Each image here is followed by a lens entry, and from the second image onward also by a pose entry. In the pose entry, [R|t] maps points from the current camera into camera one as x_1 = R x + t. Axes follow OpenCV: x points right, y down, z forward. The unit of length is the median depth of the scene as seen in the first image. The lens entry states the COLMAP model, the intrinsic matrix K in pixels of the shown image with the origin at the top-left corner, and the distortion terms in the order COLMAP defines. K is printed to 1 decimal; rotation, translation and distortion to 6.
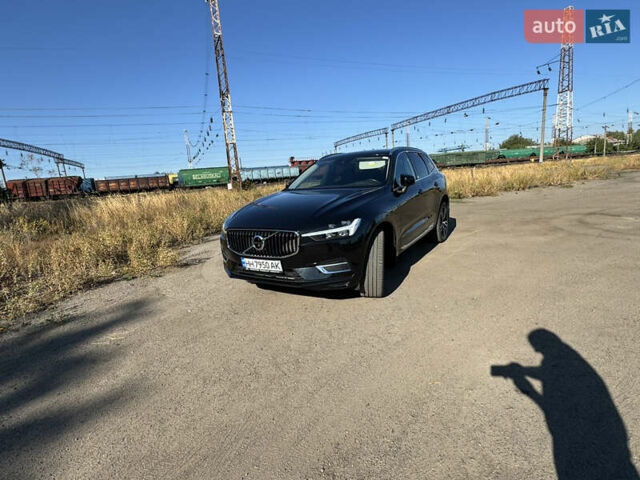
lens RADIAL K [[369.3, 0, 331.7], [0, 369.3, 239.6], [0, 0, 1]] dist [0.001403, 0.000849]
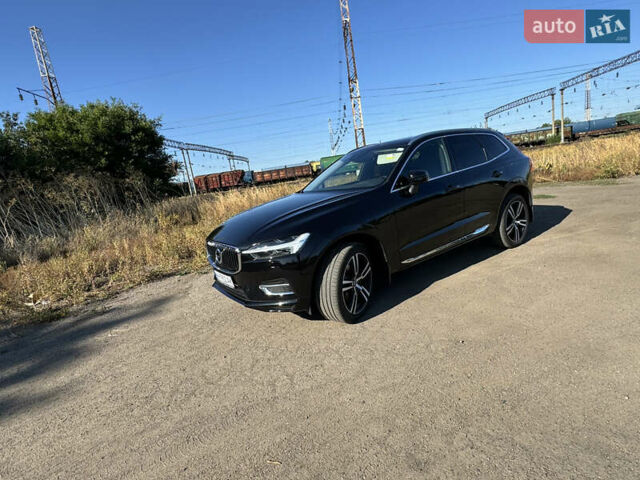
lens RADIAL K [[369.3, 0, 331.7], [0, 369.3, 239.6], [0, 0, 1]] dist [0.001403, 0.000849]
pose [[0.906113, 0.025334, -0.422277, 0.185155], [-0.001699, 0.998415, 0.056252, -0.034586], [0.423033, -0.050253, 0.904720, 0.093058]]
